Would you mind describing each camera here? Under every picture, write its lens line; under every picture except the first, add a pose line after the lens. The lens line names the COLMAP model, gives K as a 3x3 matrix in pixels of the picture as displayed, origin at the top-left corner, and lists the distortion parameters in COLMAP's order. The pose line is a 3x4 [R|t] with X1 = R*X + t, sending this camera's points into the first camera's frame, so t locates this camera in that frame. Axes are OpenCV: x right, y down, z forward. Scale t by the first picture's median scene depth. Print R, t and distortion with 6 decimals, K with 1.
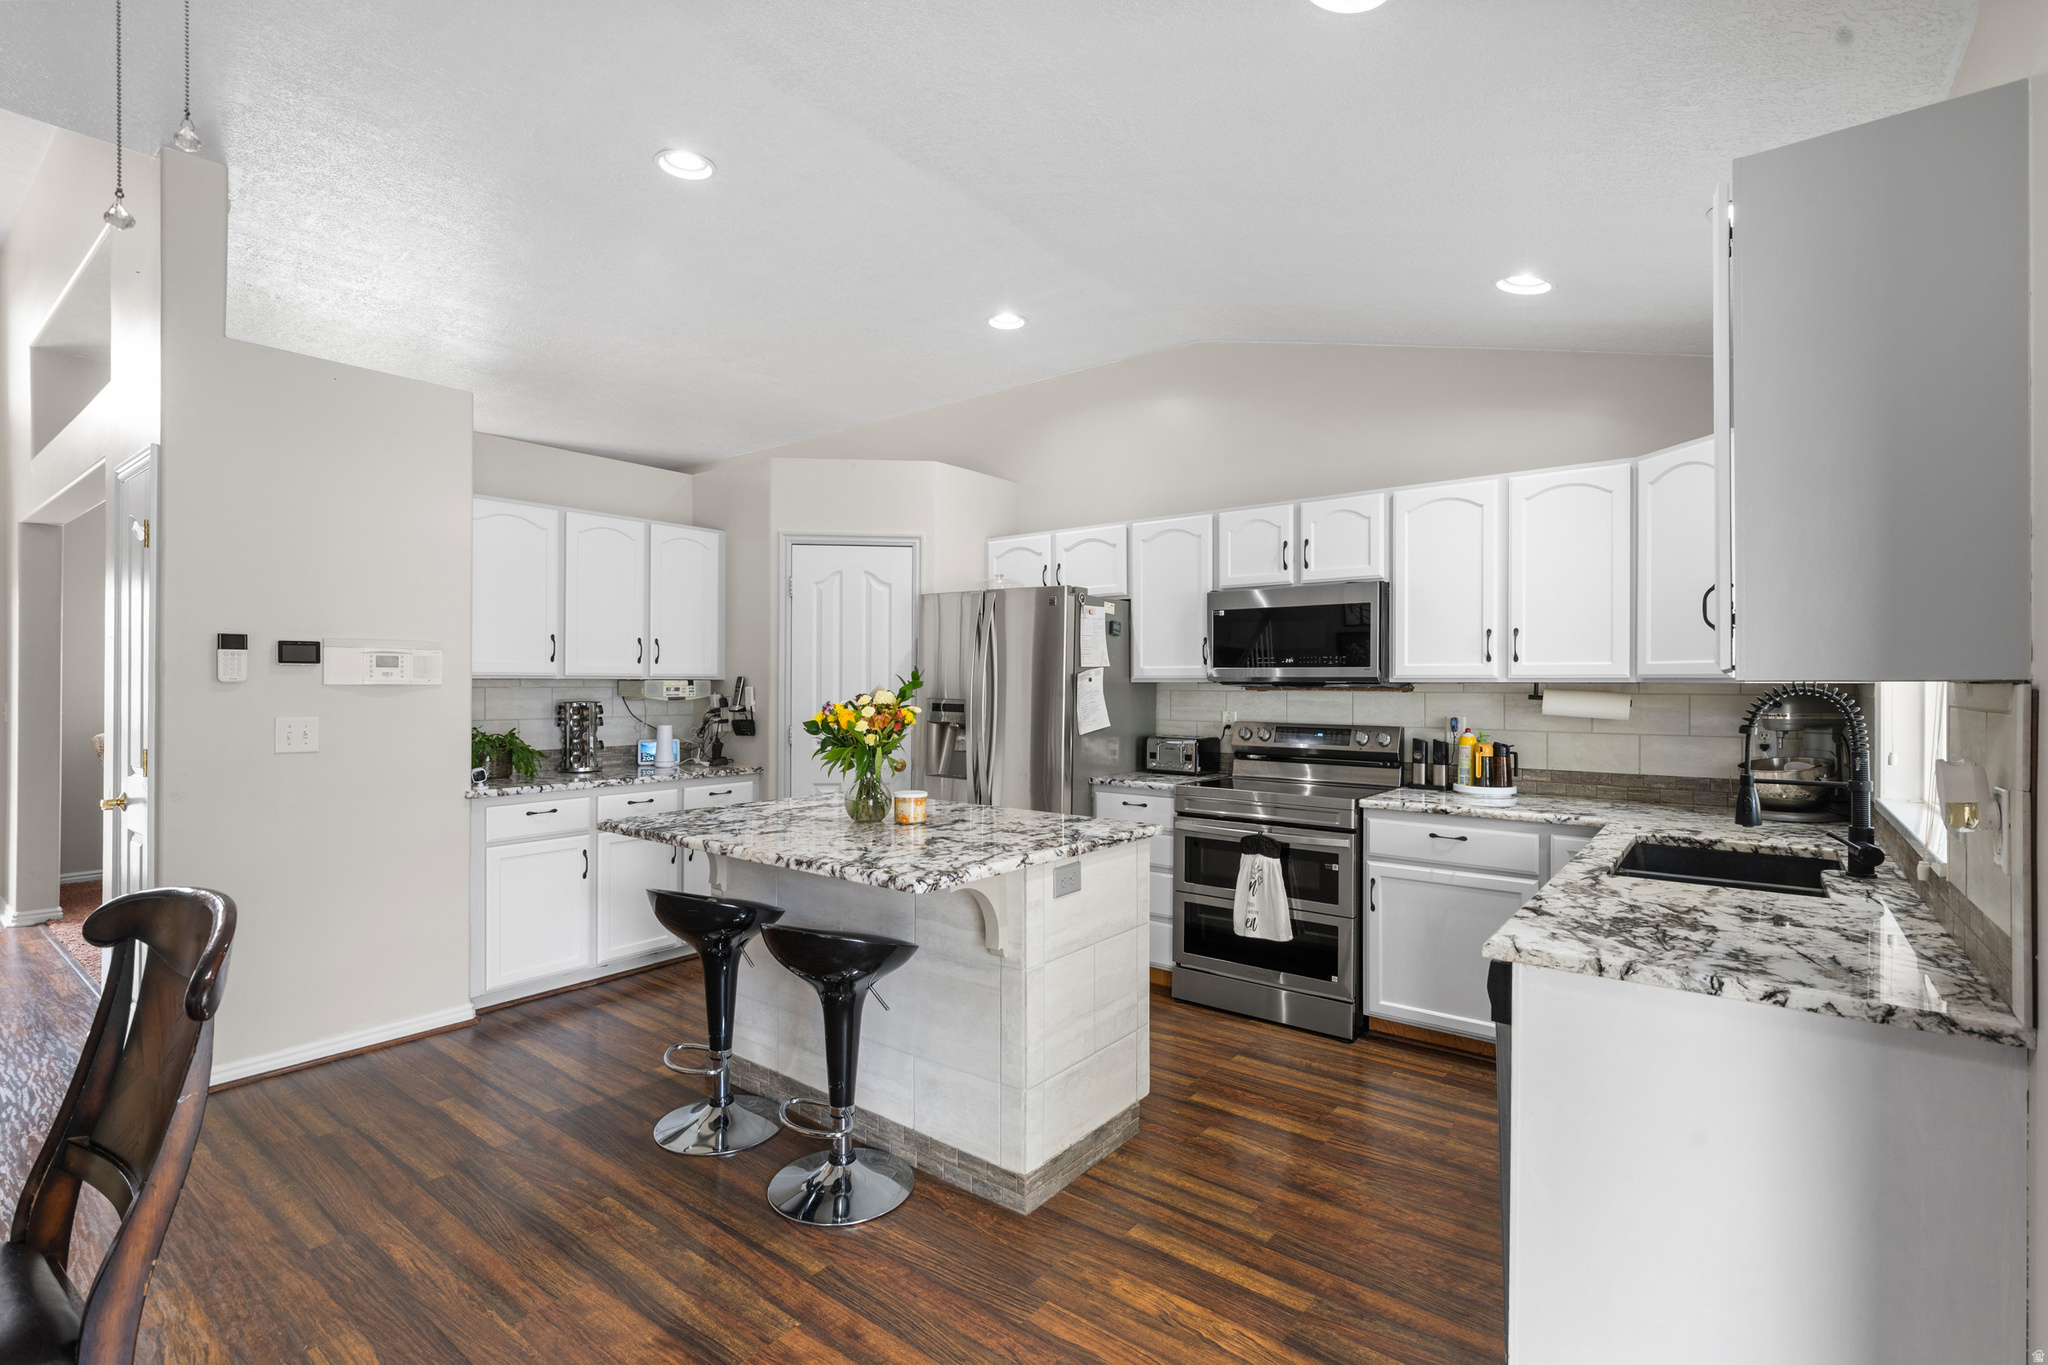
lens RADIAL K [[944.6, 0, 1018.1], [0, 944.6, 679.2], [0, 0, 1]] dist [0.001776, 0.000016]
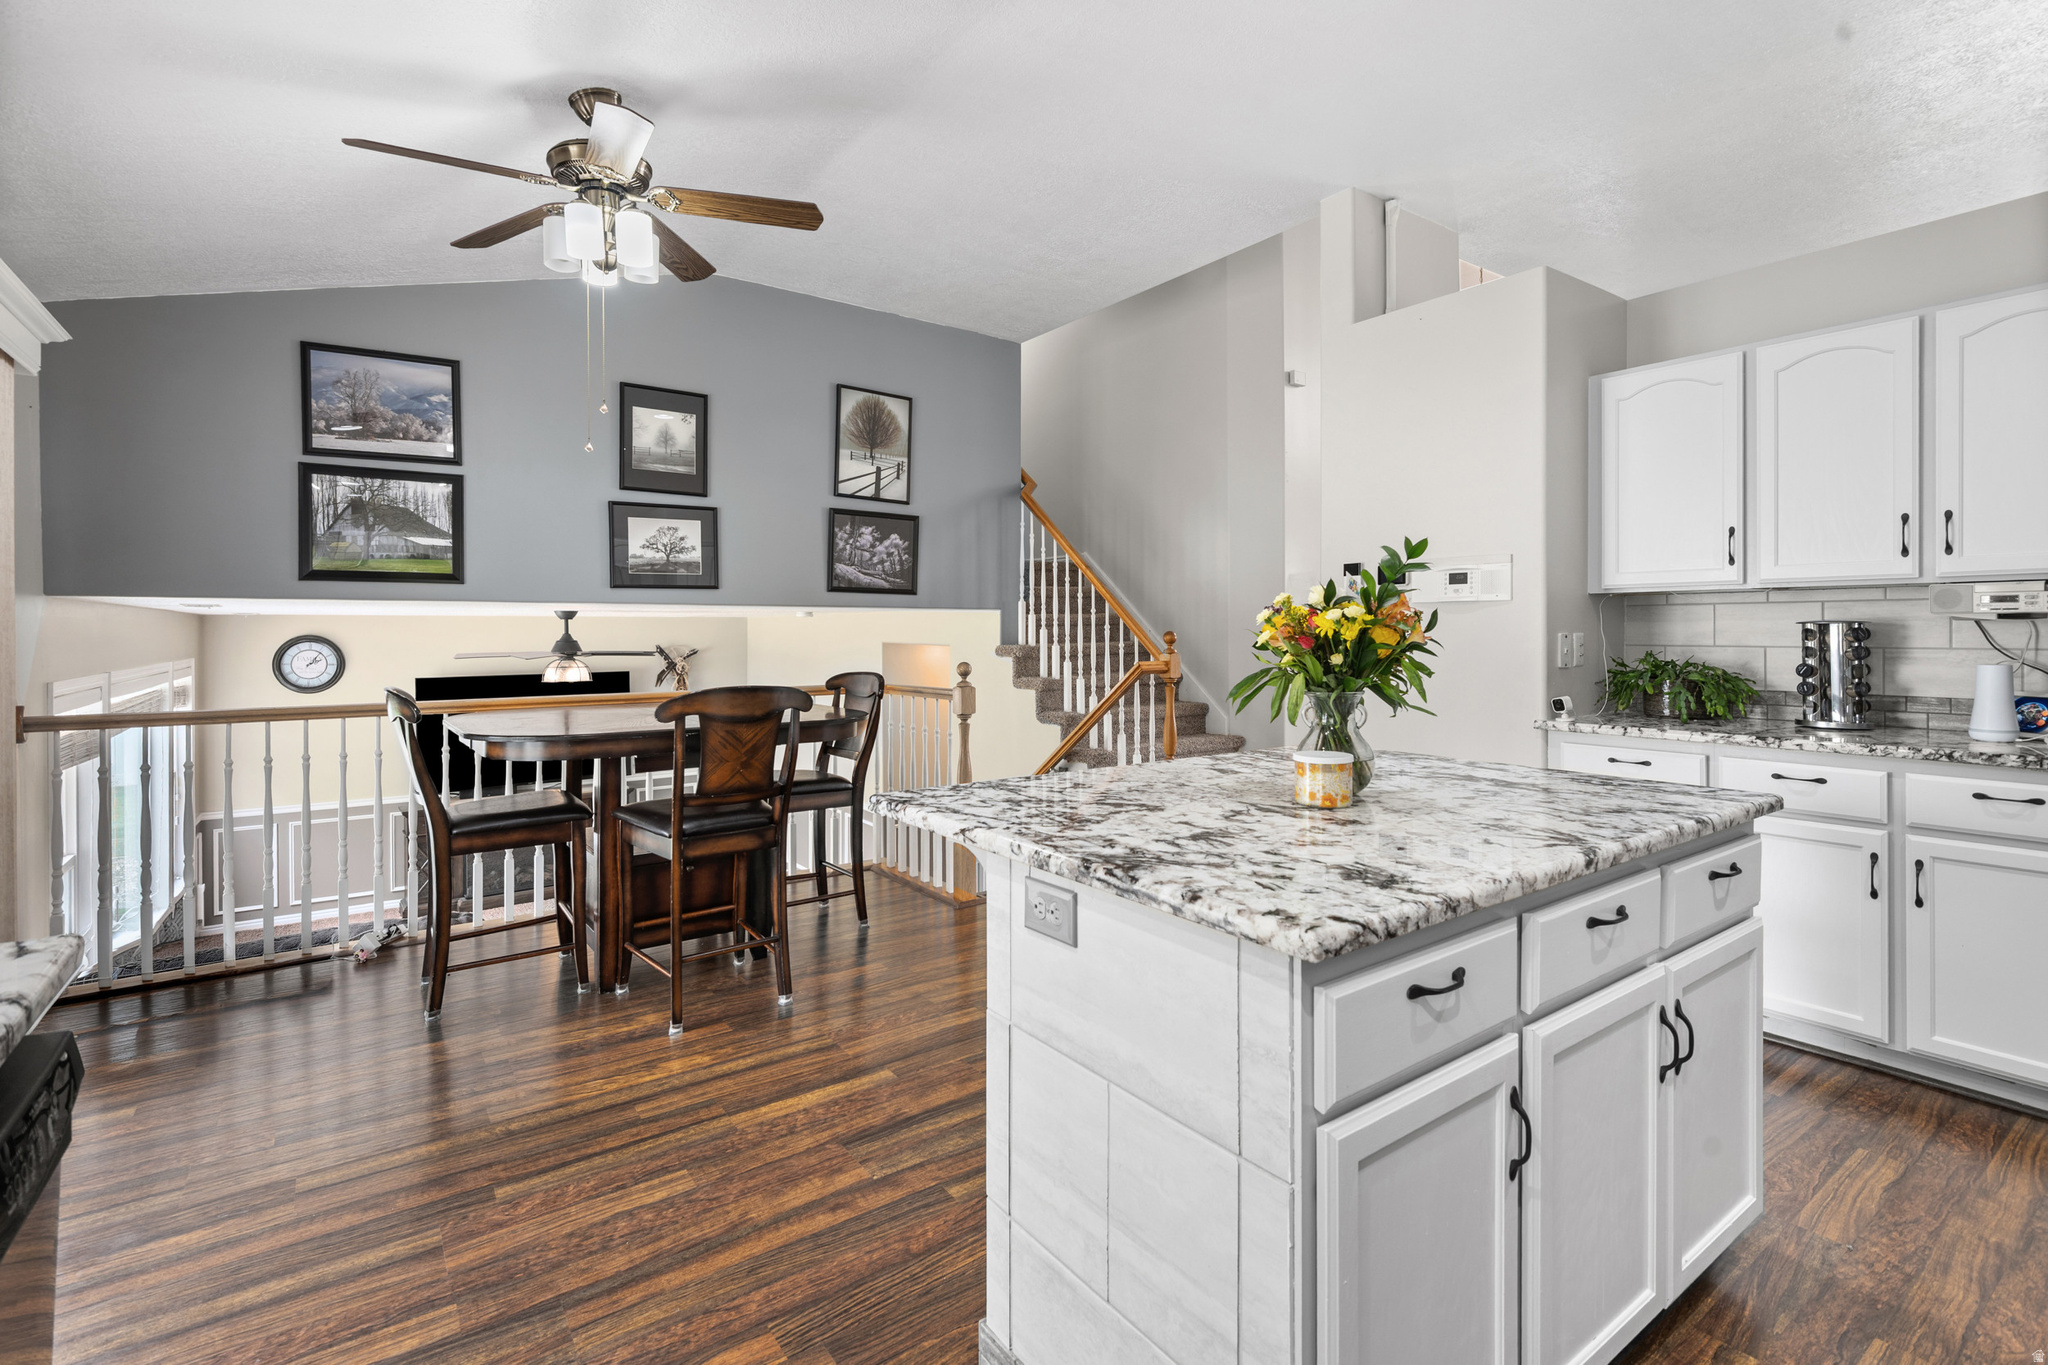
lens RADIAL K [[945.4, 0, 1008.9], [0, 945.4, 633.2], [0, 0, 1]] dist [0.002455, -0.000136]
pose [[-0.284670, 0.001564, -0.958624, 0.446711], [0.006655, 0.999978, -0.000344, 0.037692], [0.958602, -0.006477, -0.284674, 0.861654]]
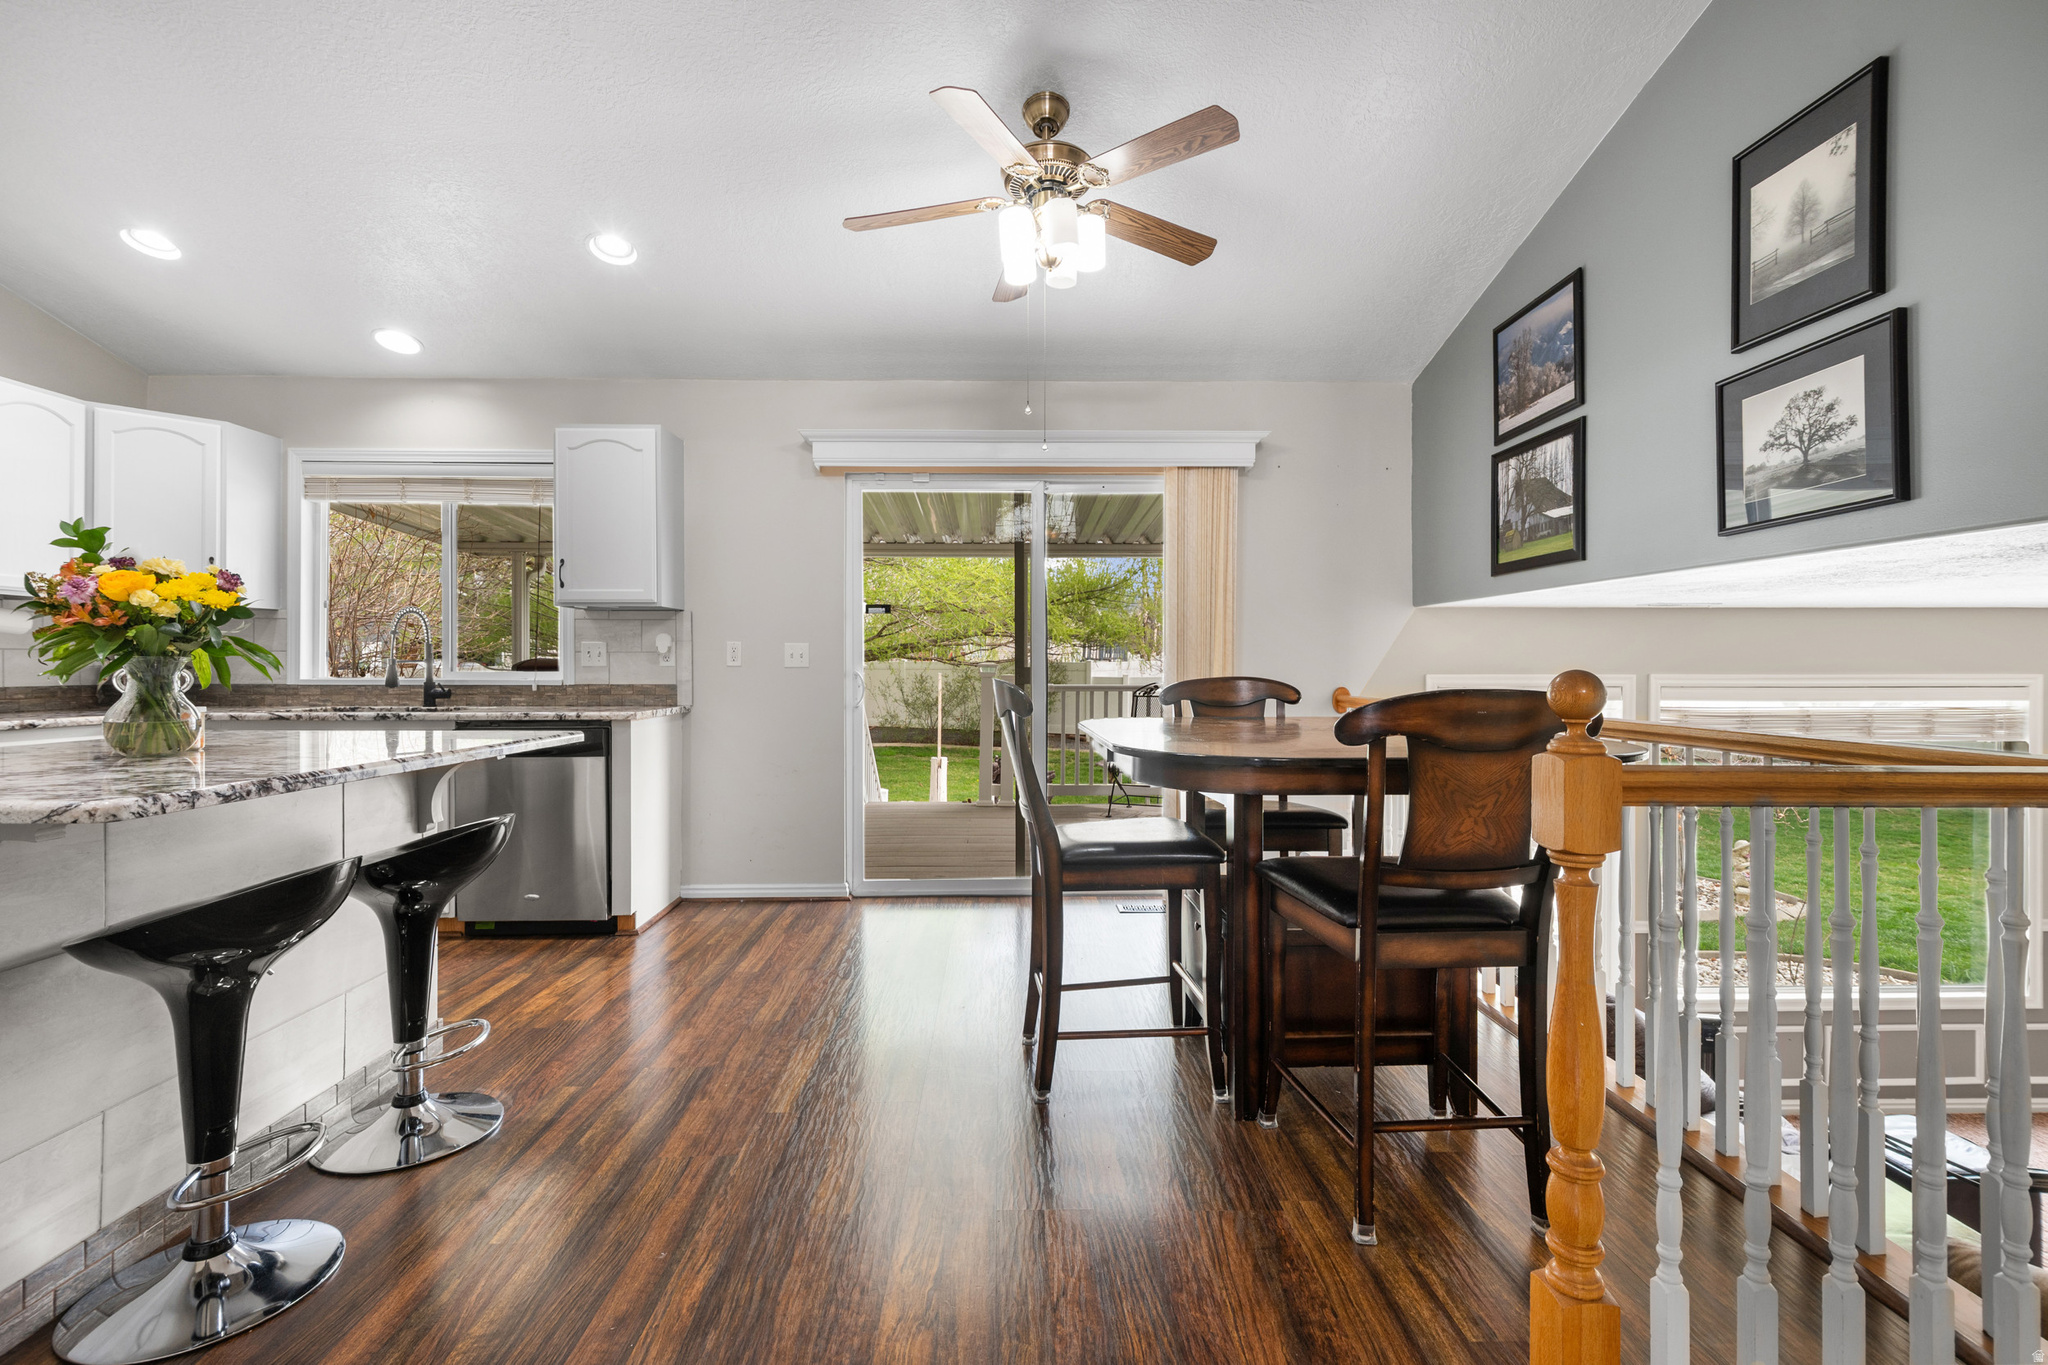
lens RADIAL K [[940.2, 0, 1021.7], [0, 940.2, 667.1], [0, 0, 1]] dist [-0.000748, -0.001331]
pose [[-0.637186, -0.004181, 0.770699, -0.917374], [-0.005473, 0.999985, 0.000900, 0.076089], [-0.770691, -0.003645, -0.637199, 0.843521]]
